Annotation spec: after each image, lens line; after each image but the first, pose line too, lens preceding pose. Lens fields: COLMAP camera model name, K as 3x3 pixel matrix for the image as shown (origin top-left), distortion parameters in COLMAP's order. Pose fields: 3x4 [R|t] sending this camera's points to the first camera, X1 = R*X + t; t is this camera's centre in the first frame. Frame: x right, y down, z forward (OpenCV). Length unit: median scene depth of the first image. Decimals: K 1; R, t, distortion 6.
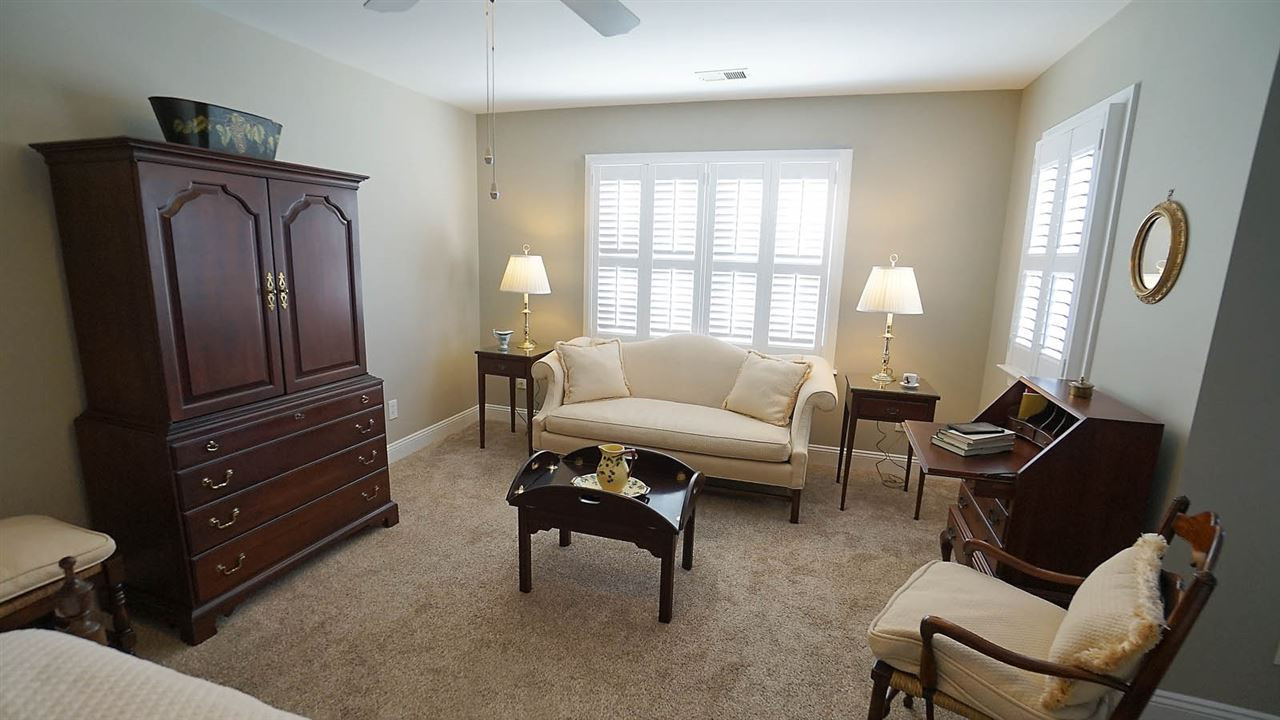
lens RADIAL K [[568.1, 0, 632.4], [0, 568.1, 363.8], [0, 0, 1]] dist [-0.070982, 0.026508]
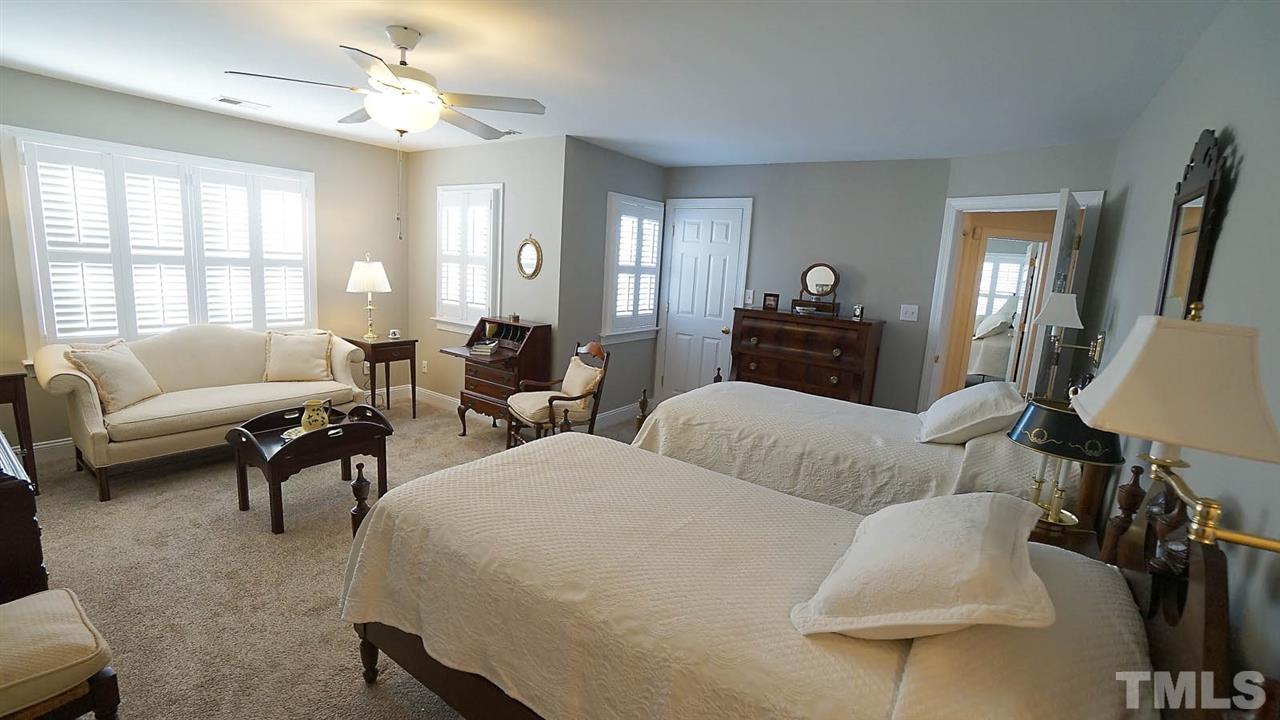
lens RADIAL K [[568.1, 0, 632.4], [0, 568.1, 363.8], [0, 0, 1]] dist [-0.070982, 0.026508]
pose [[0.283639, -0.172561, 0.943277, -0.676731], [0.143557, 0.980231, 0.136154, -0.005427], [-0.948124, 0.096796, 0.302805, -0.080255]]
